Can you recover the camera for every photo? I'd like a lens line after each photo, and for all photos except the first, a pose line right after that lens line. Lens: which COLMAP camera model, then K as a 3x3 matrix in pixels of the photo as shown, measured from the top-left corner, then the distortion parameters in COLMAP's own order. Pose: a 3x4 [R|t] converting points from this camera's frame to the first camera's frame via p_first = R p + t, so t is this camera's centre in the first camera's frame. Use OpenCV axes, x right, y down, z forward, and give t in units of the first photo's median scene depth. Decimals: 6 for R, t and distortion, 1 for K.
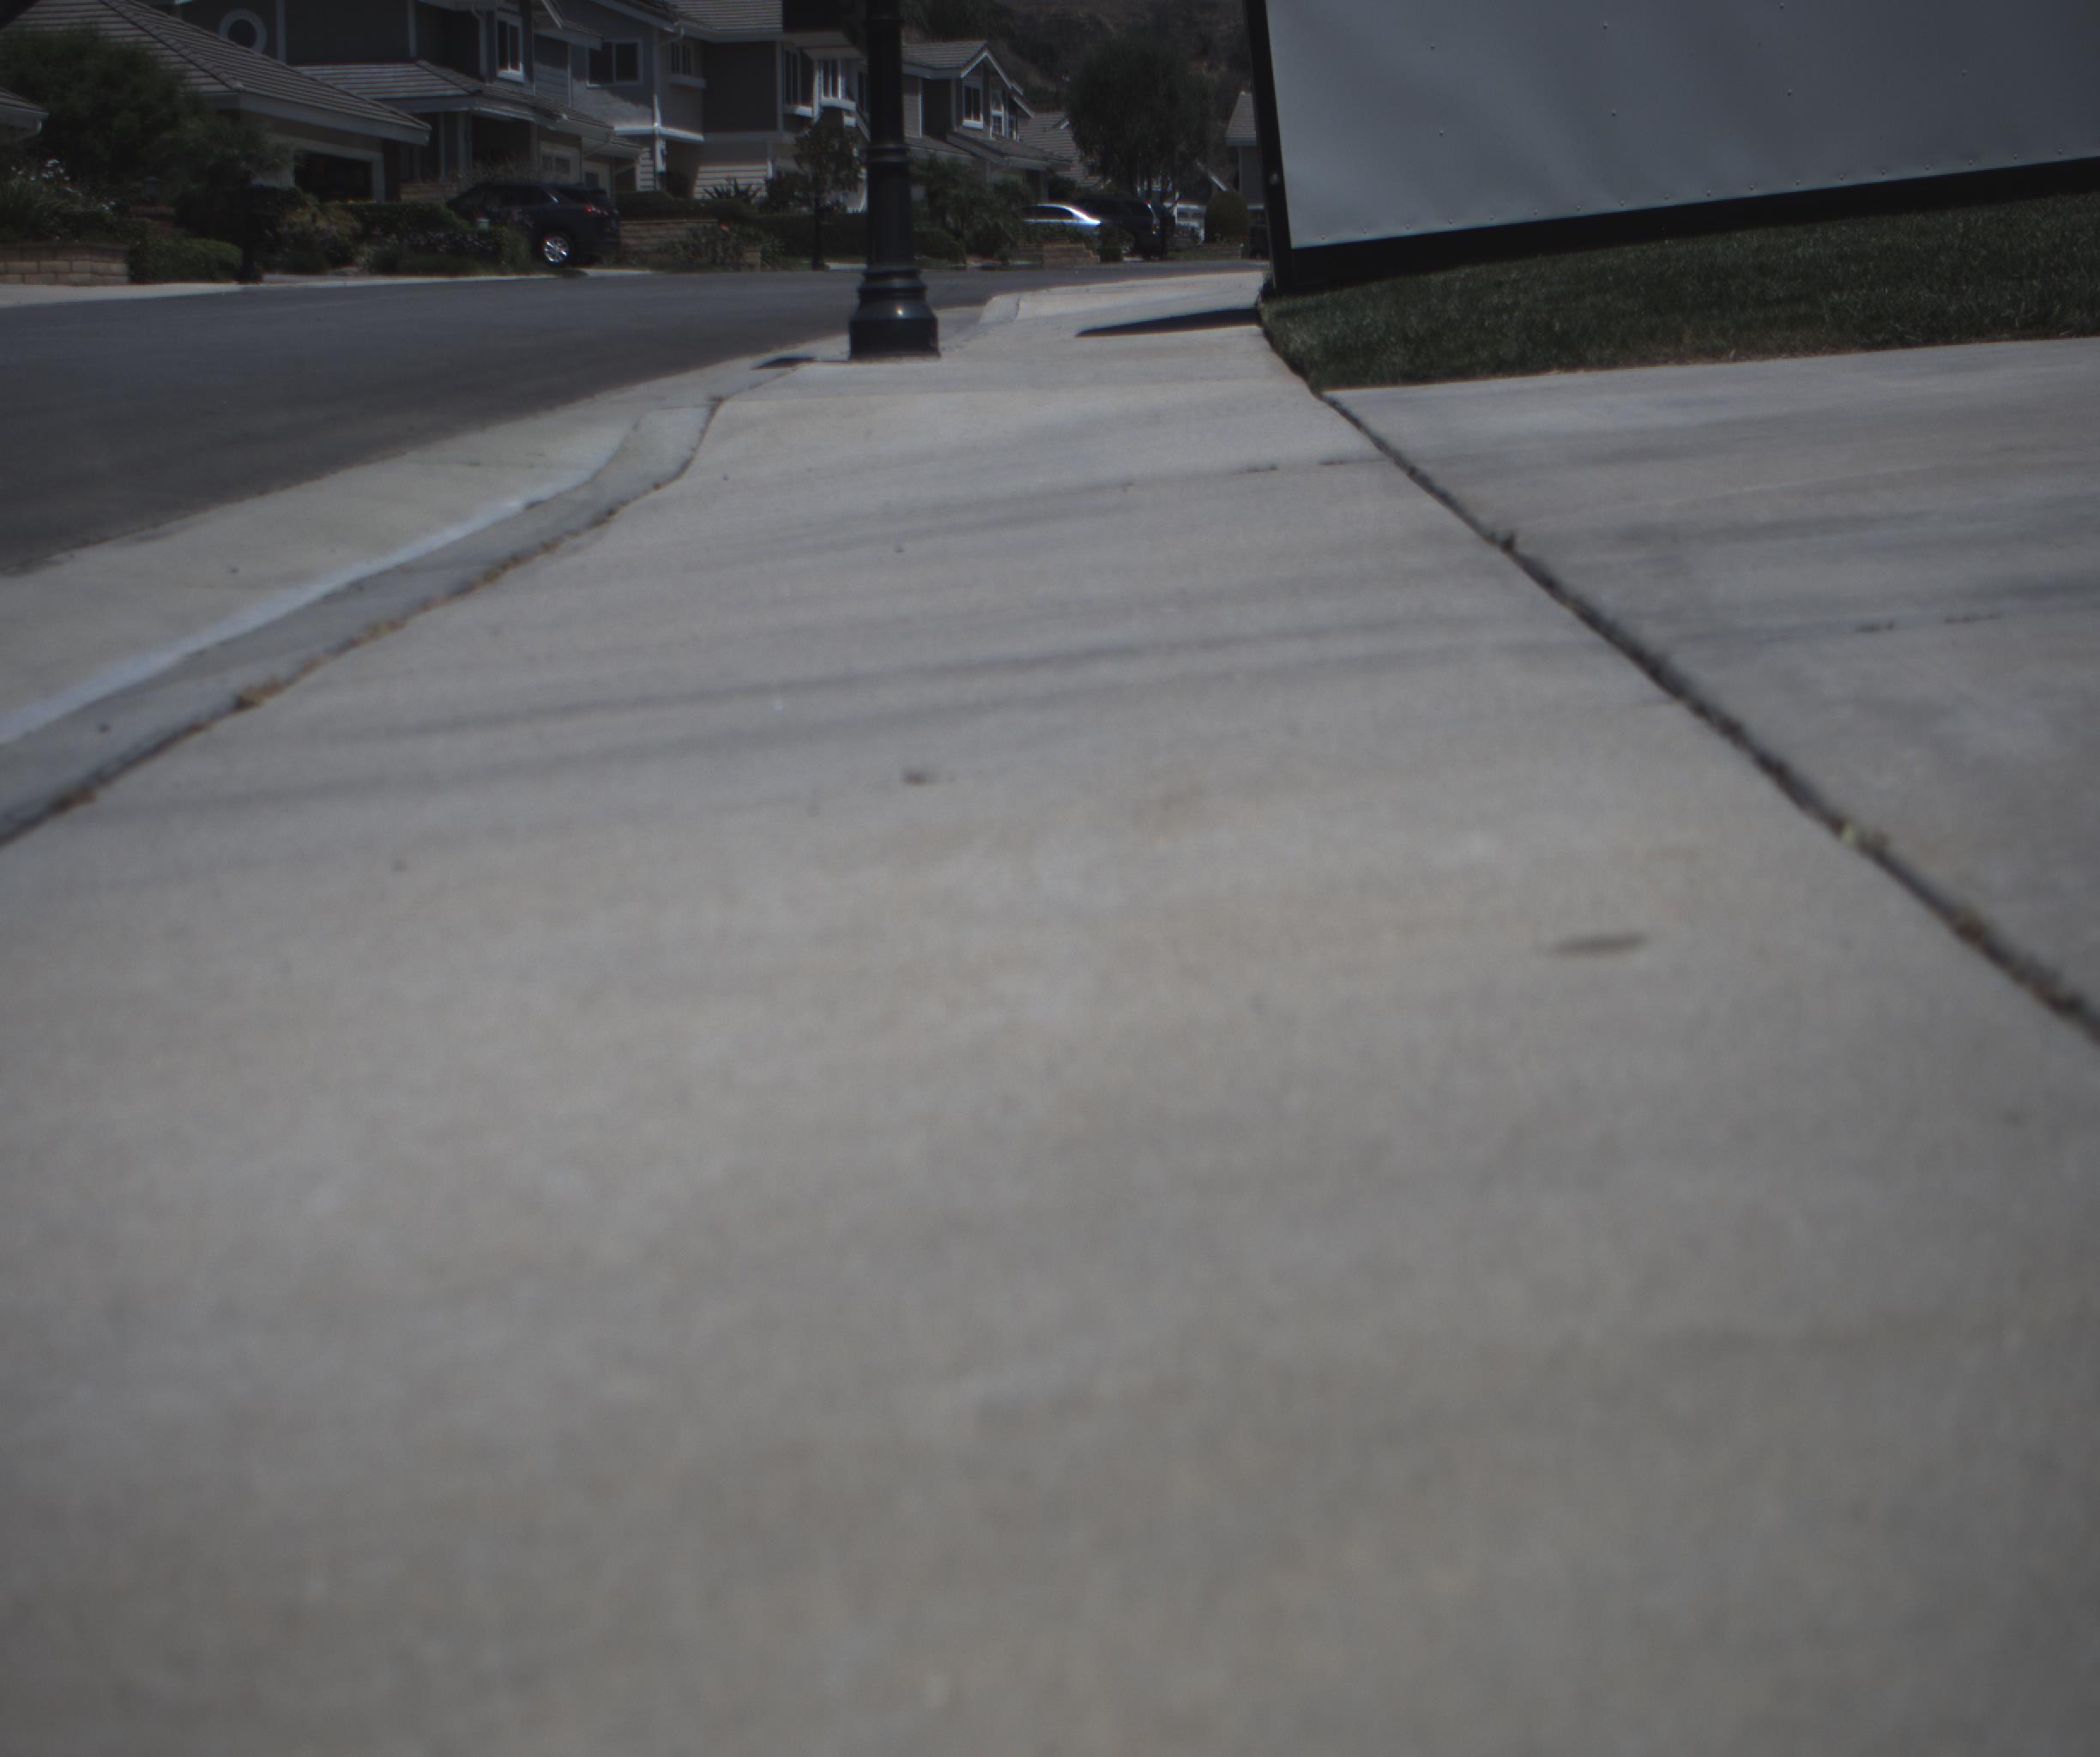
lens RADIAL K [[4542.6, 0, 1051.2], [0, 4542.6, 873.7], [0, 0, 1]] dist [-0.040860, 0.000000]
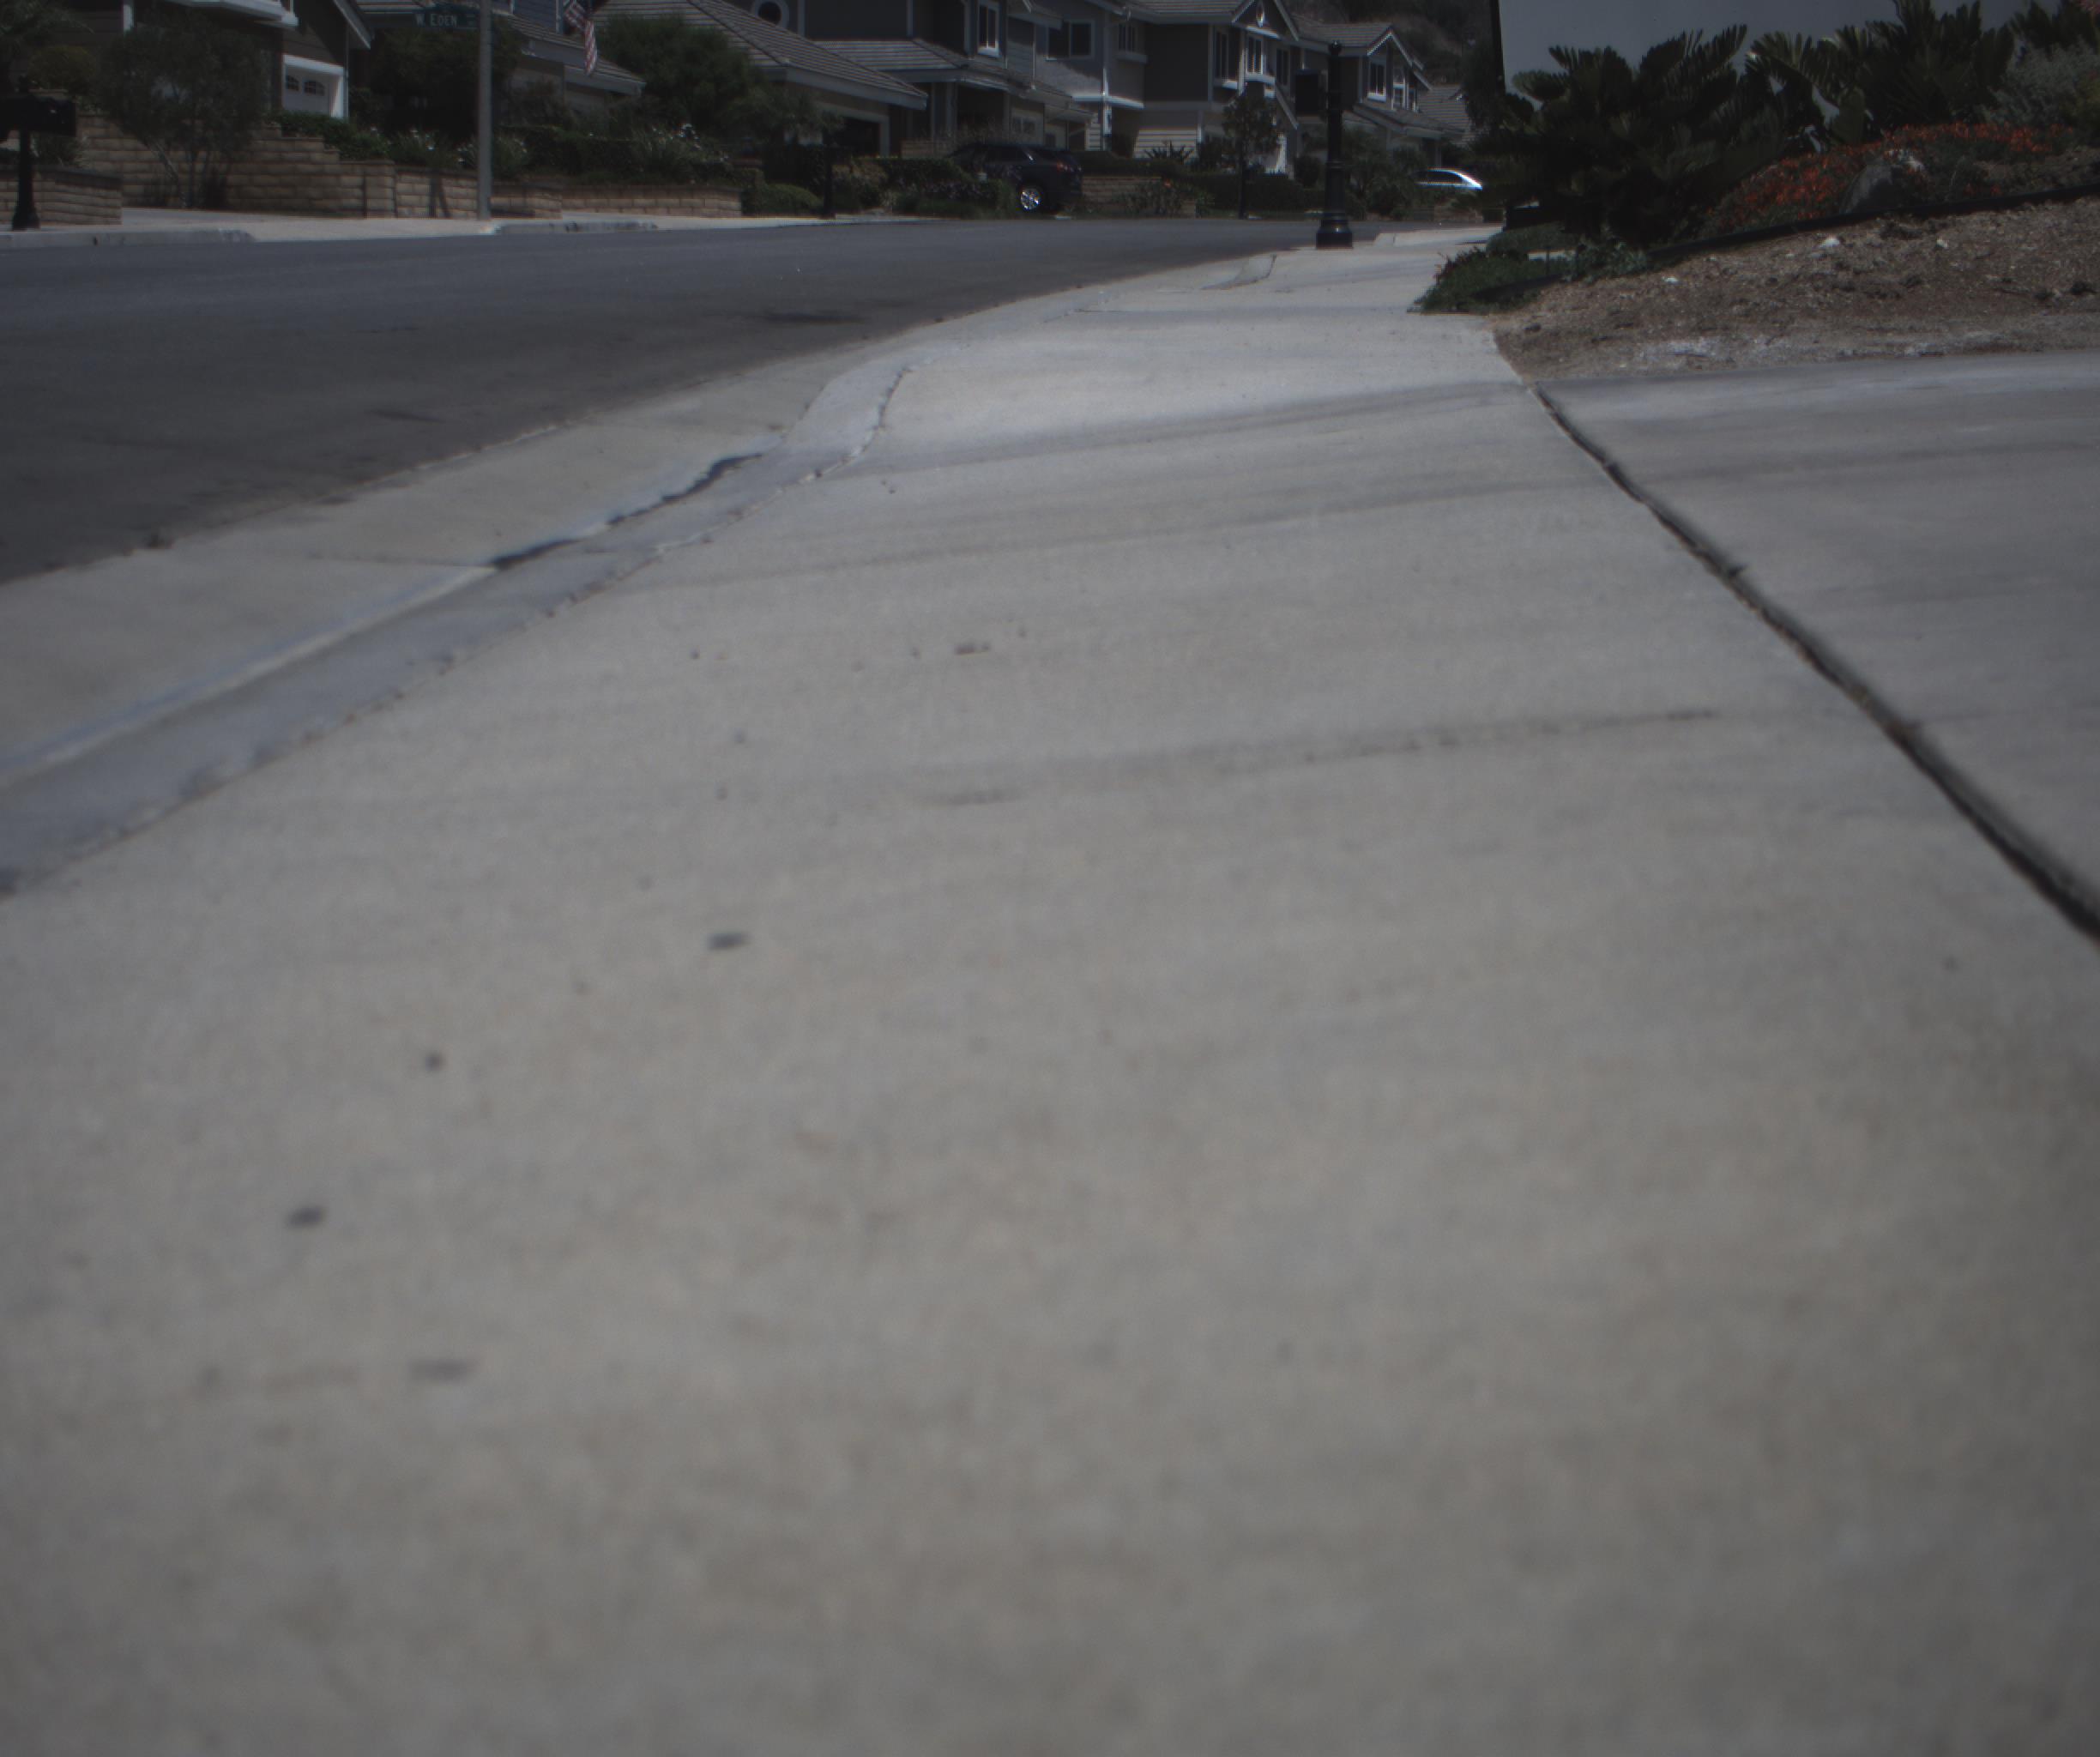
lens RADIAL K [[4542.6, 0, 1020.3], [0, 4542.6, 876.9], [0, 0, 1]] dist [-0.040860, 0.000000]
pose [[0.995308, 0.036771, -0.089494, 0.003603], [-0.035844, 0.999286, 0.011950, 0.025755], [0.089870, -0.008686, 0.995916, -0.185551]]
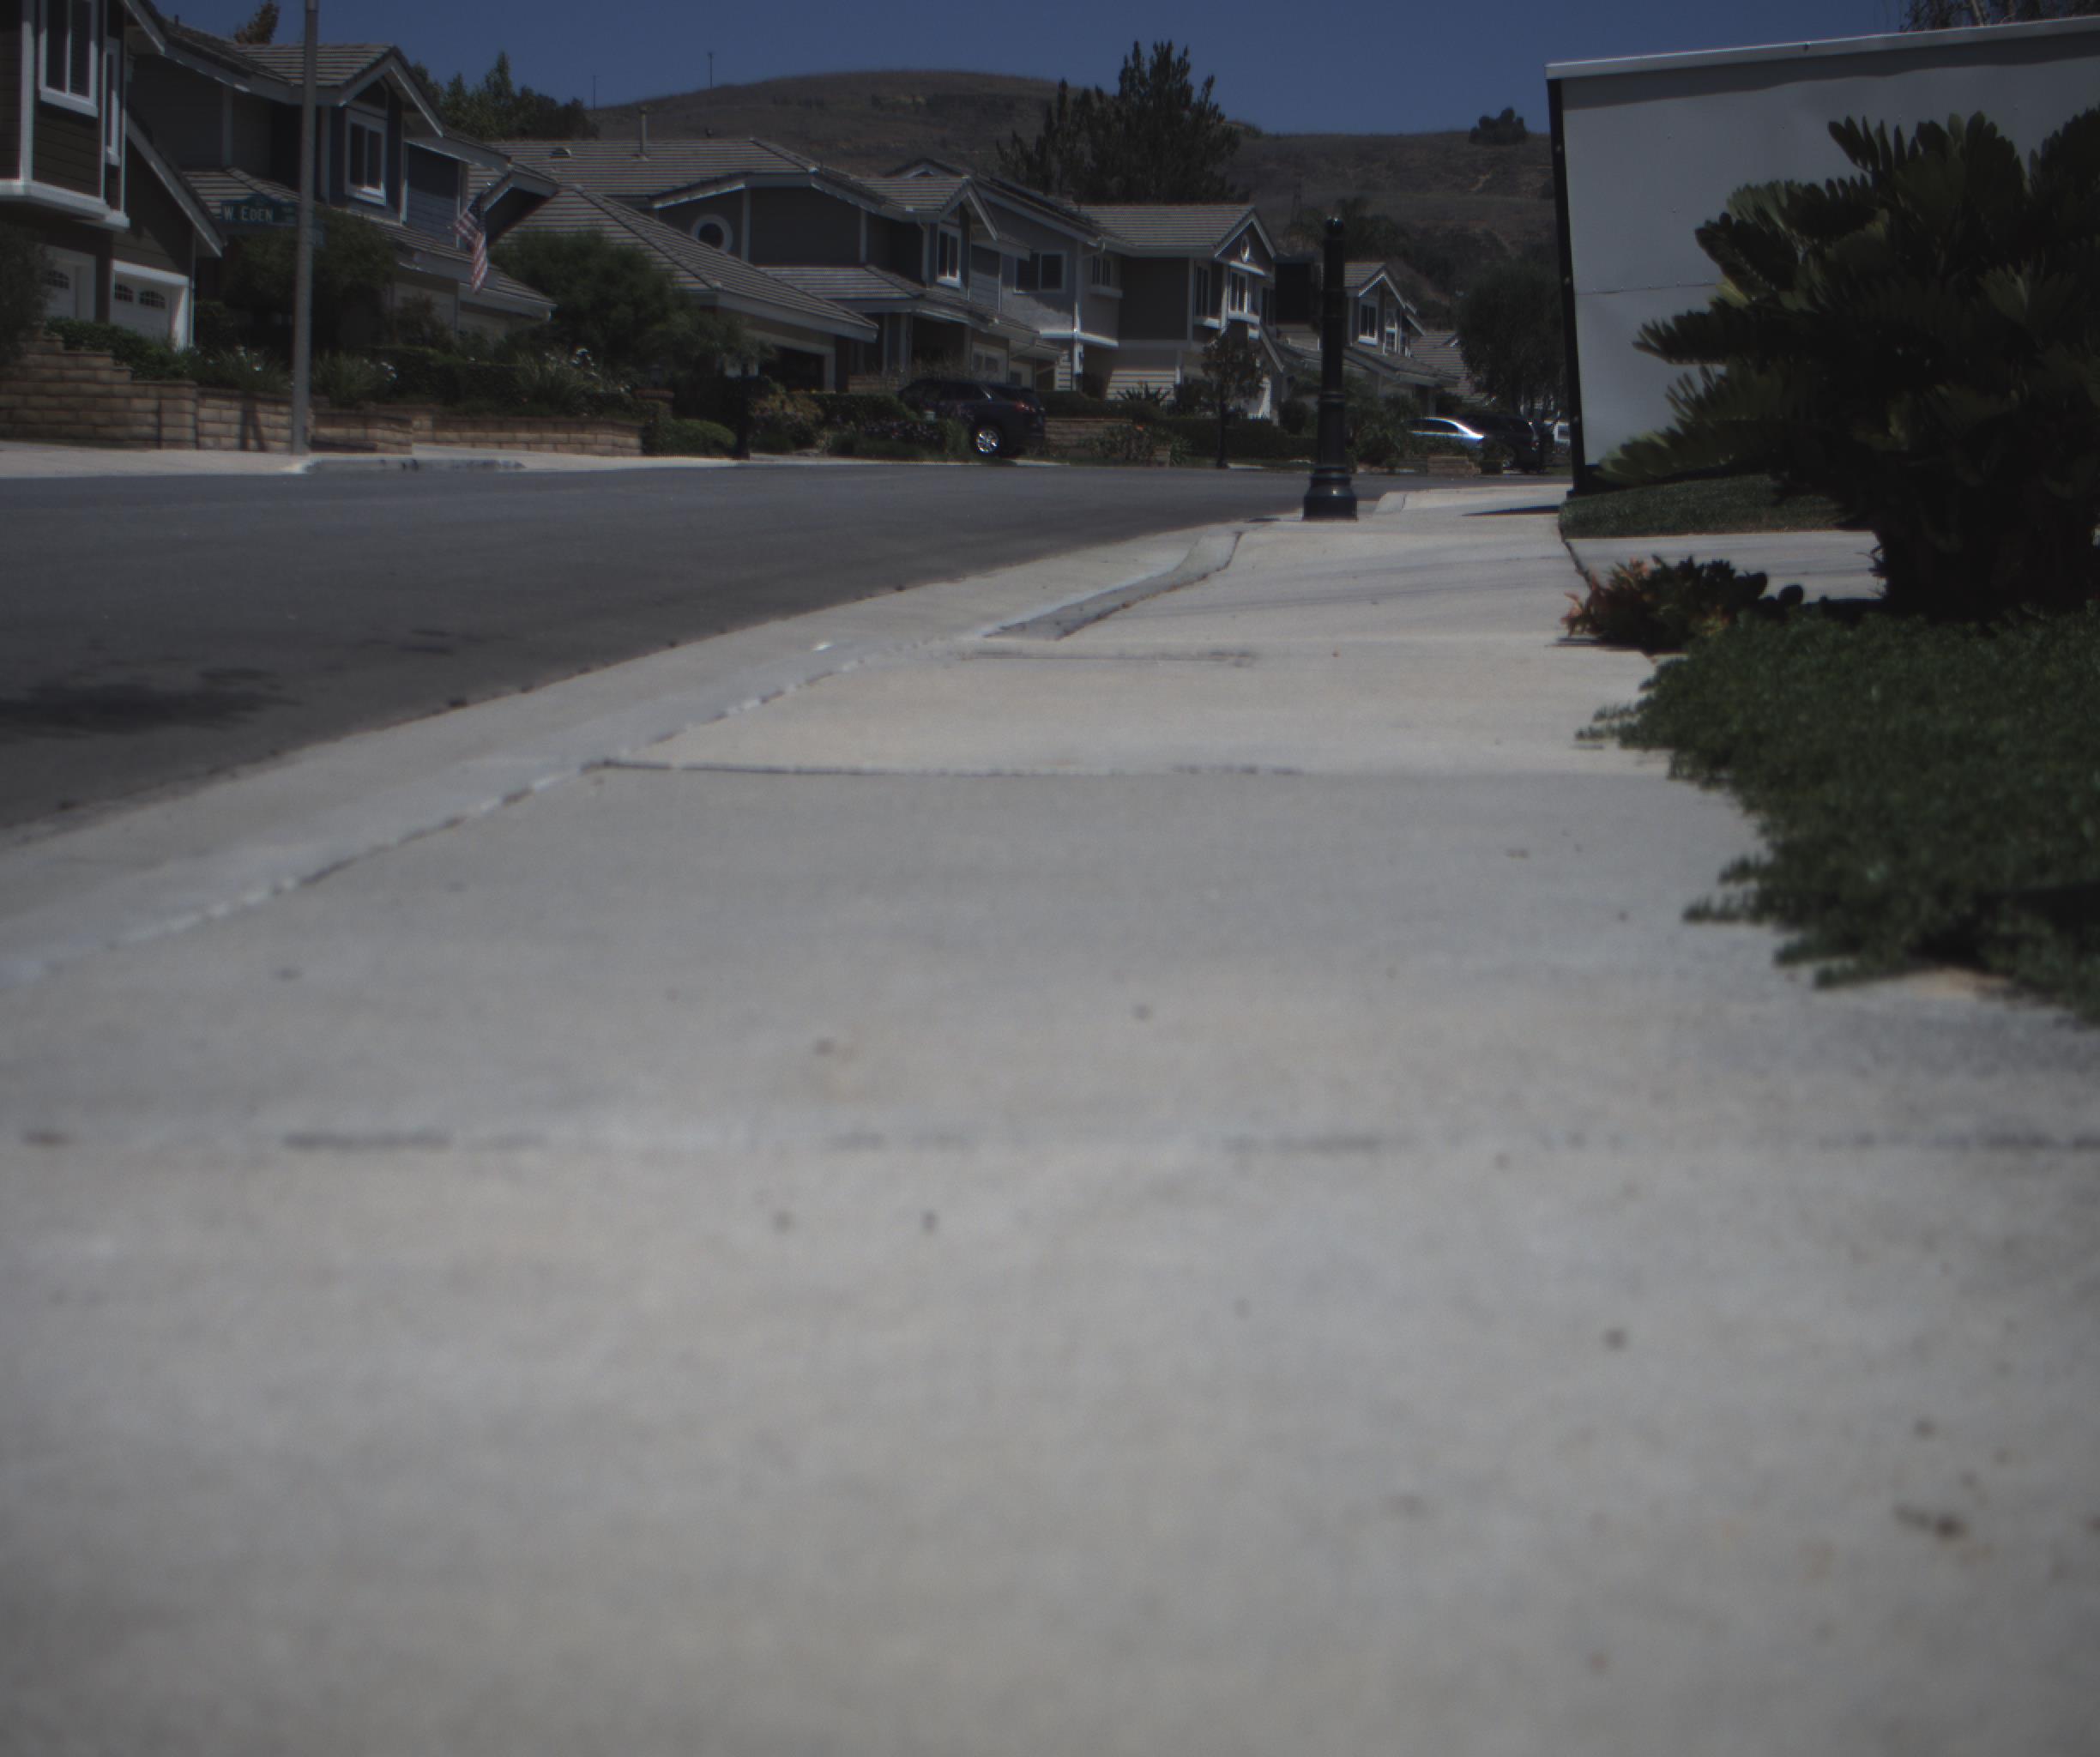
lens RADIAL K [[4542.6, 0, 985.6], [0, 4542.6, 842.0], [0, 0, 1]] dist [-0.040860, 0.000000]
pose [[0.994280, 0.049291, -0.094751, 0.000426], [-0.054035, 0.997376, -0.048171, 0.011597], [0.092128, 0.053015, 0.994335, -0.083872]]
